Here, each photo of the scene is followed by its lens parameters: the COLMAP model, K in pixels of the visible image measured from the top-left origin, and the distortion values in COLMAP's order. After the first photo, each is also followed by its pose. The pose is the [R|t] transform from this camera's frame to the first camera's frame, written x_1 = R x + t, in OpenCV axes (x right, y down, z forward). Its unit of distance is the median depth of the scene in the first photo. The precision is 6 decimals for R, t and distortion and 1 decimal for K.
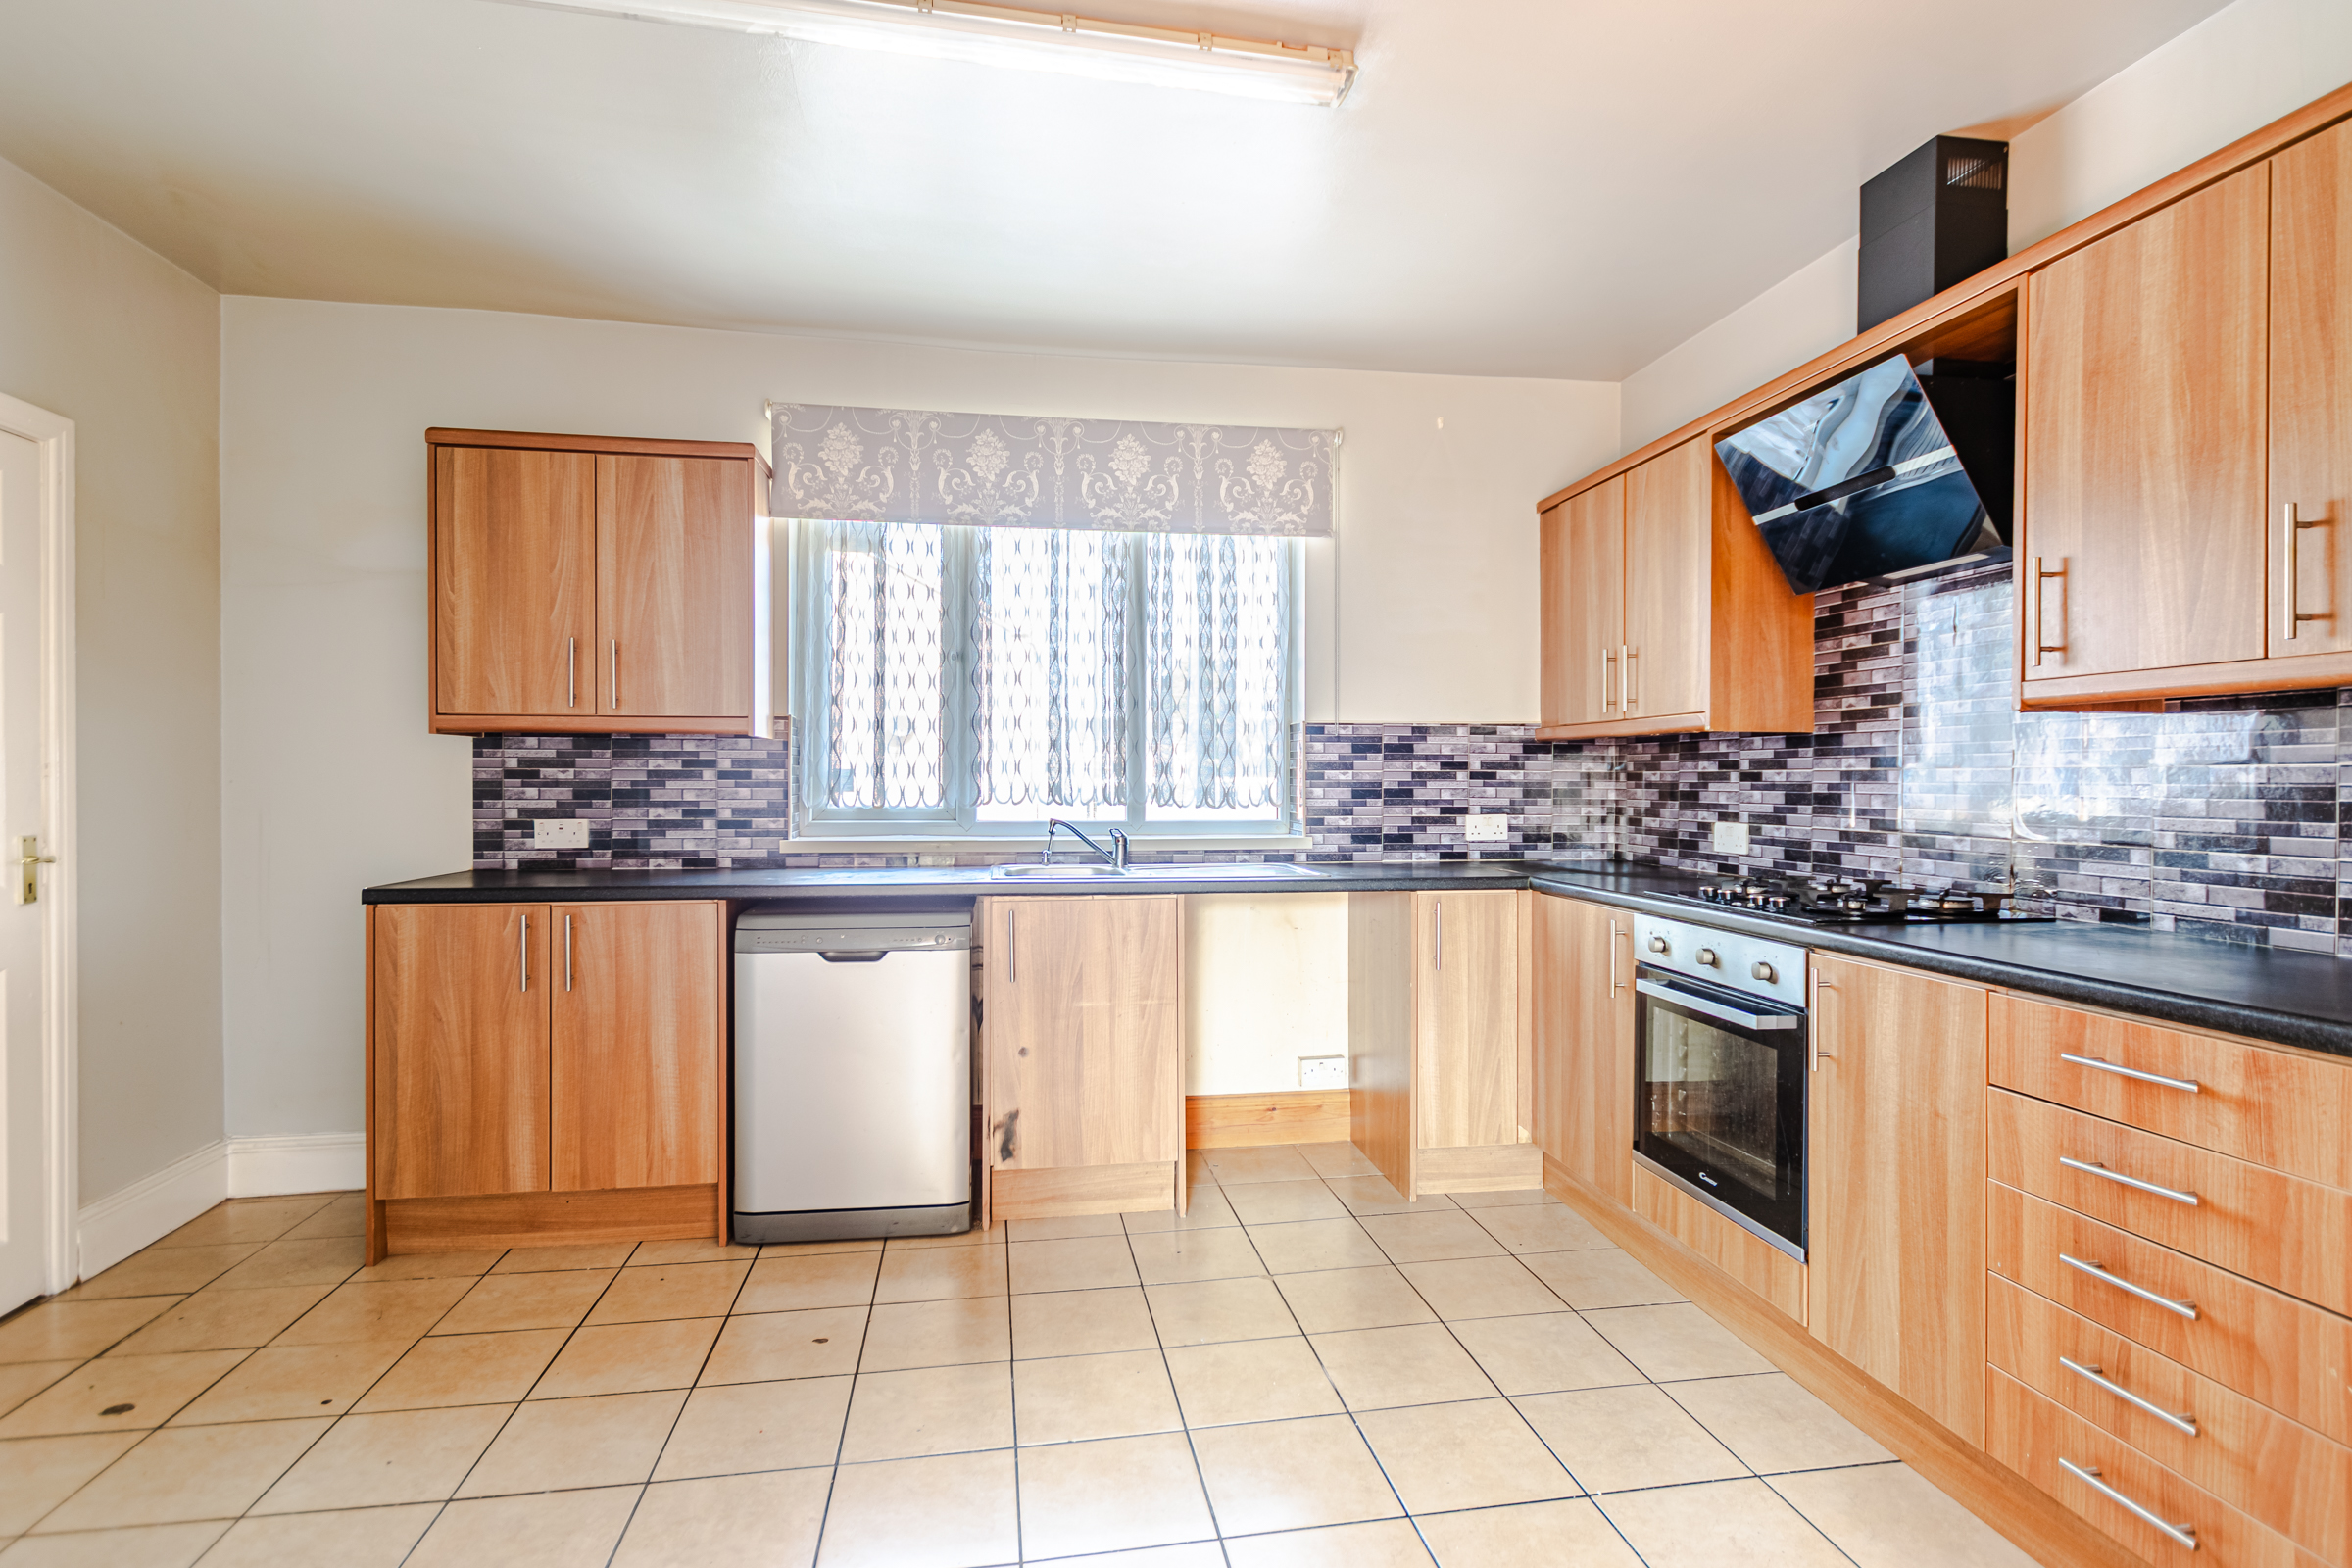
lens RADIAL K [[1164.8, 0, 1177.7], [0, 1164.8, 787.2], [0, 0, 1]] dist [0.004164, -0.004984]
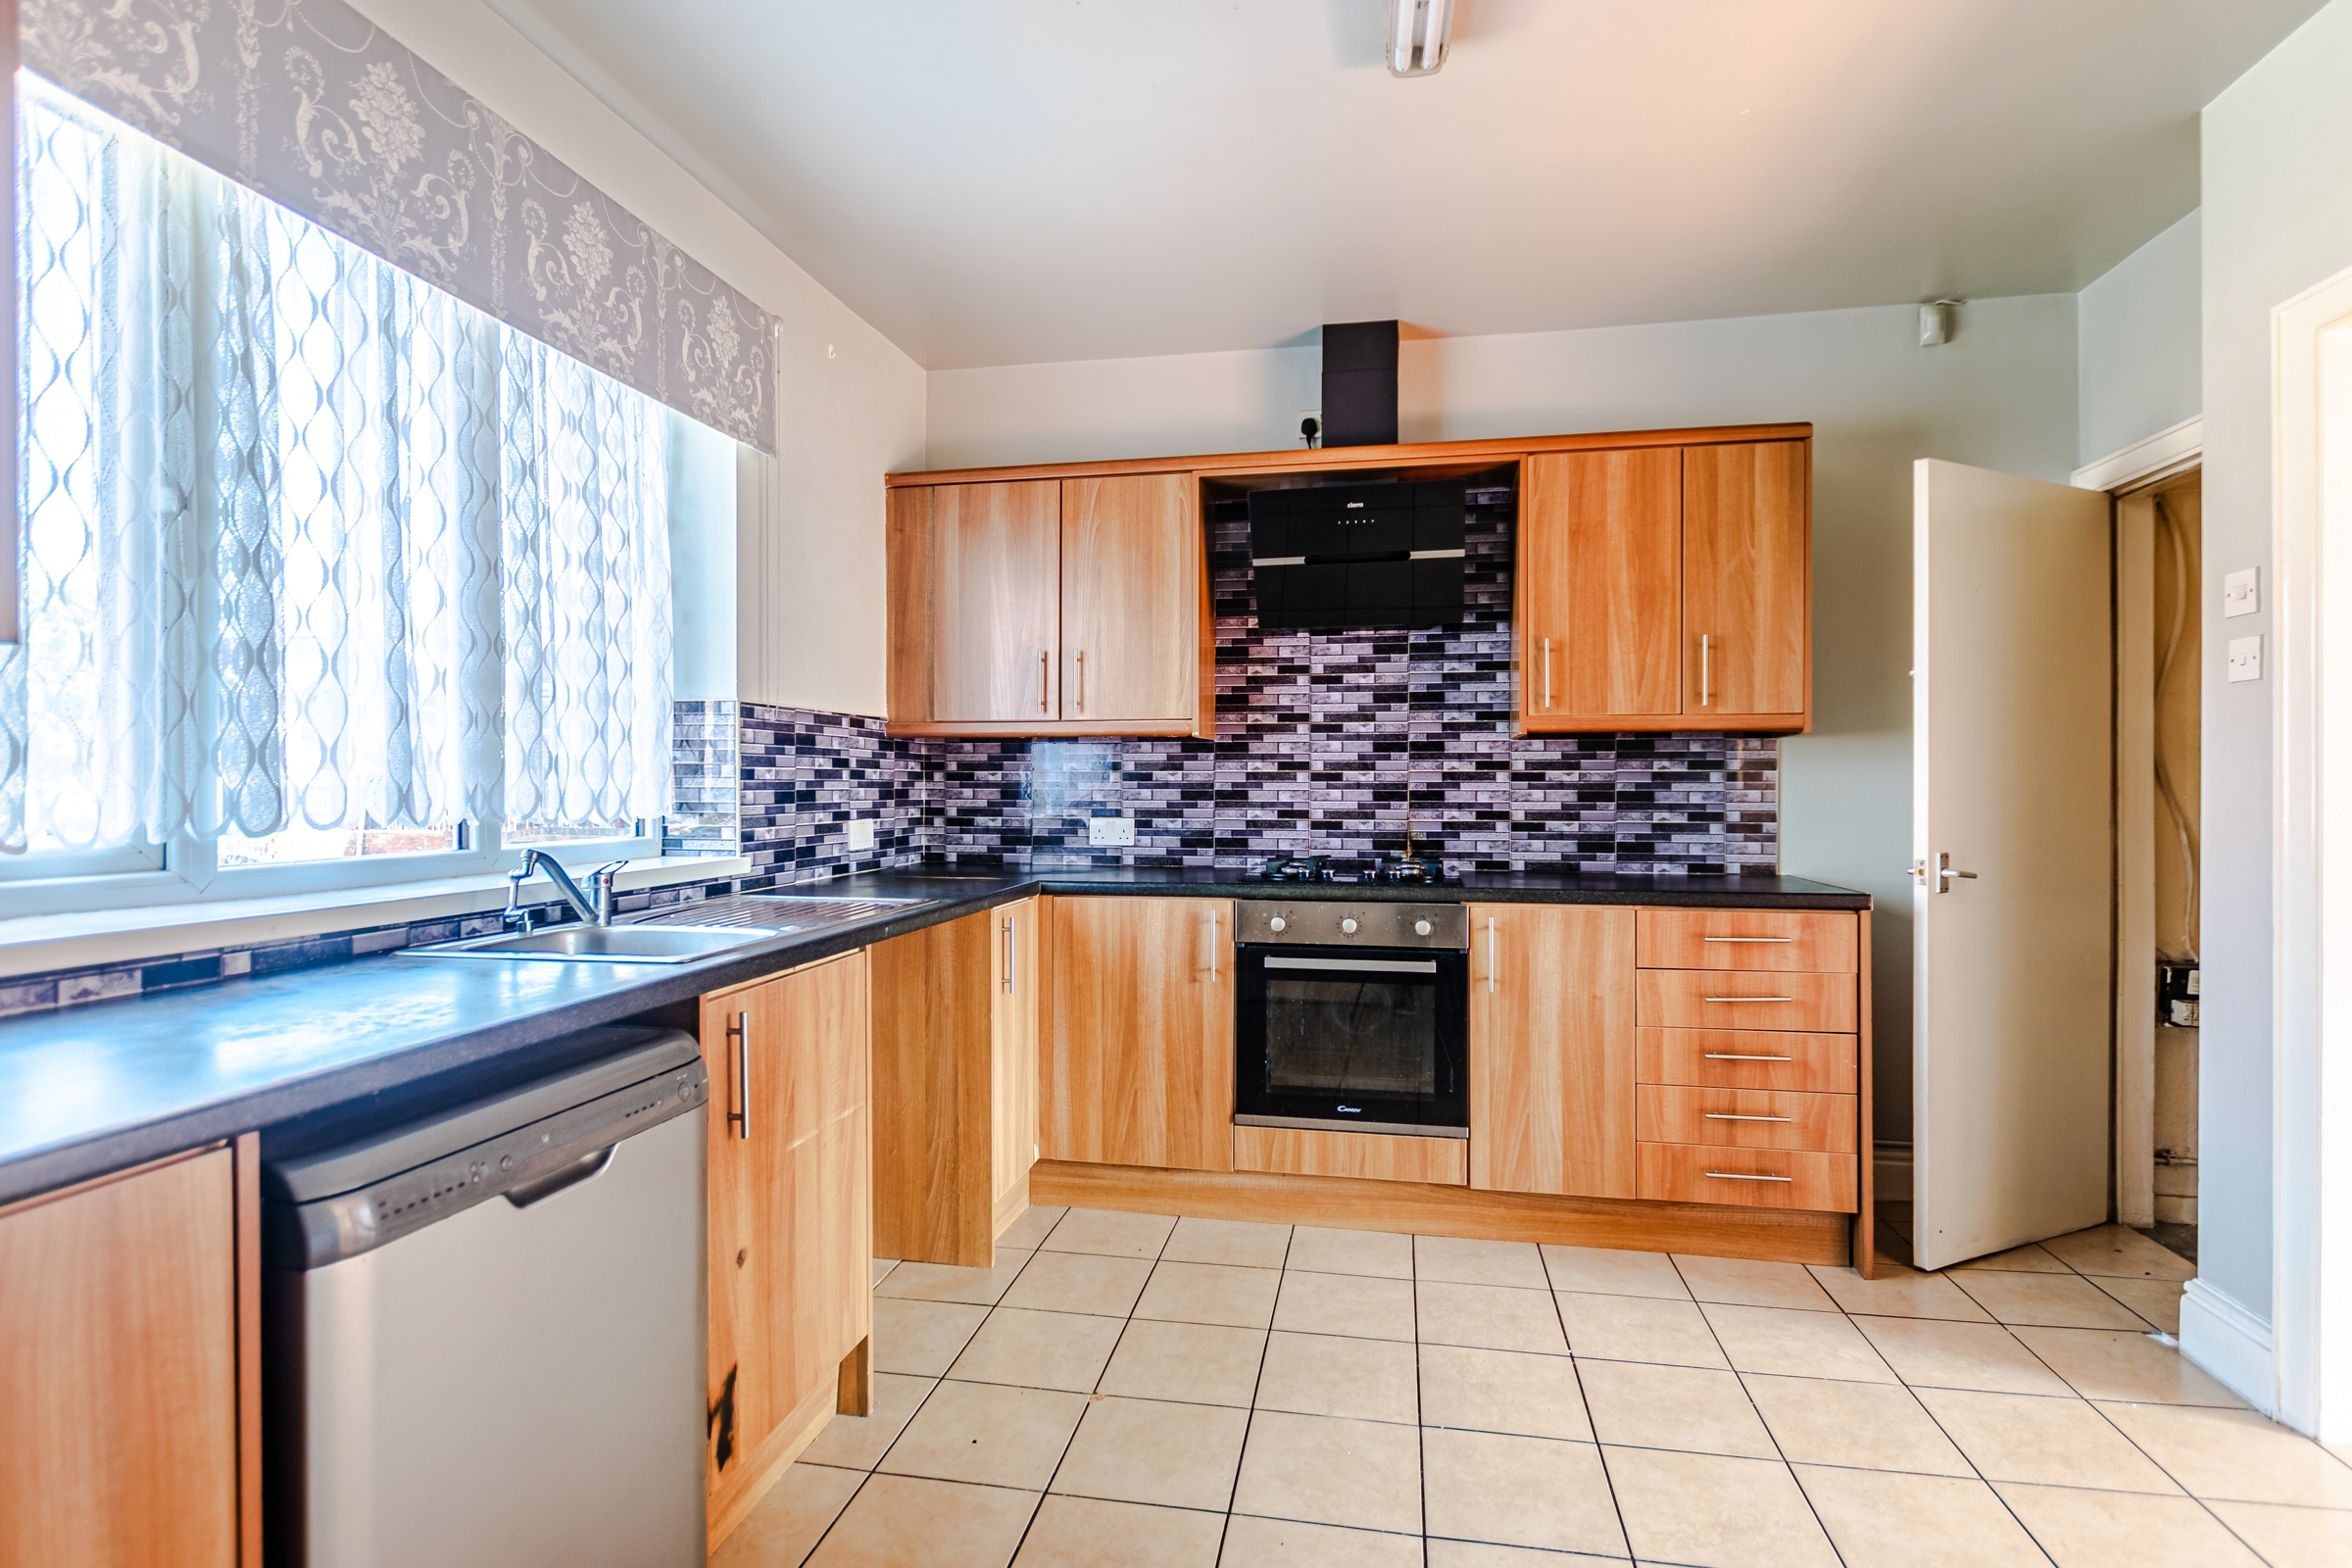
lens RADIAL K [[1164.8, 0, 1182.4], [0, 1164.8, 789.3], [0, 0, 1]] dist [0.004164, -0.004984]
pose [[0.338904, -0.009910, 0.940769, -0.582642], [0.006084, 0.999947, 0.008342, -0.005959], [-0.940801, 0.002897, 0.338946, 0.591491]]
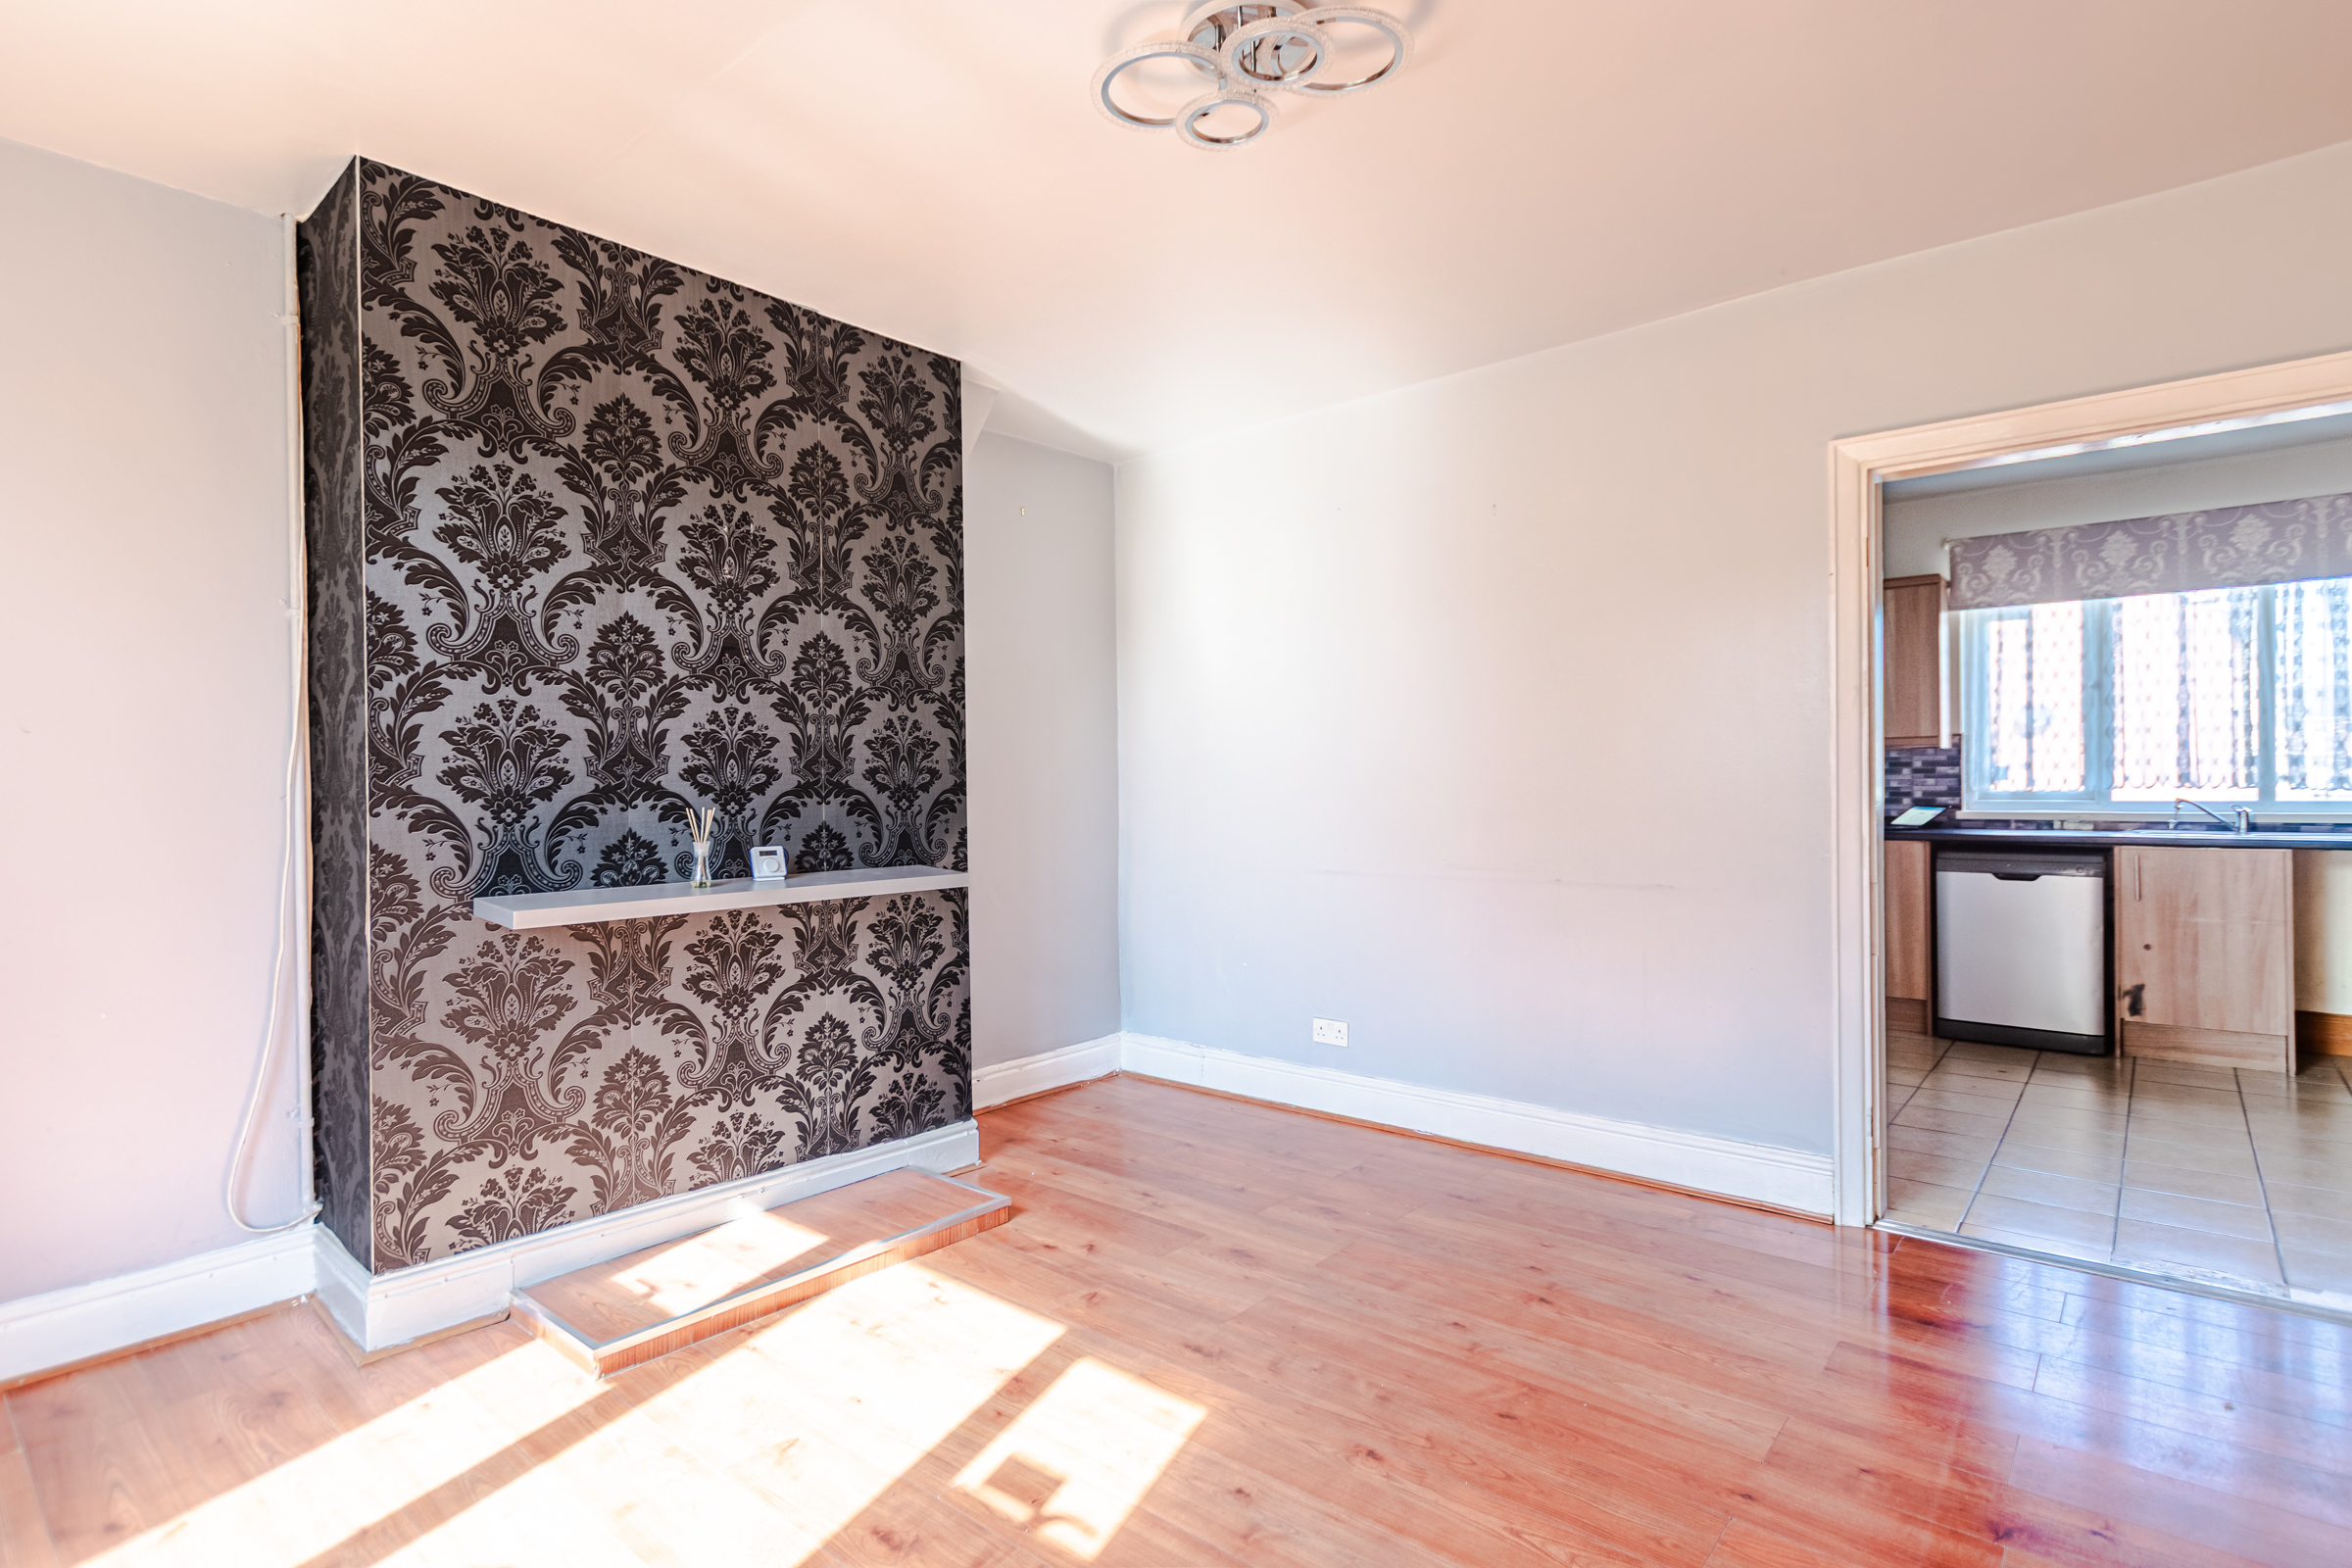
lens RADIAL K [[1164.8, 0, 1162.3], [0, 1164.8, 787.7], [0, 0, 1]] dist [0.004164, -0.004984]
pose [[0.641445, -0.004936, -0.767153, 0.212358], [0.010286, 0.999945, 0.002167, -0.001551], [0.767100, -0.009281, 0.641461, -0.976080]]
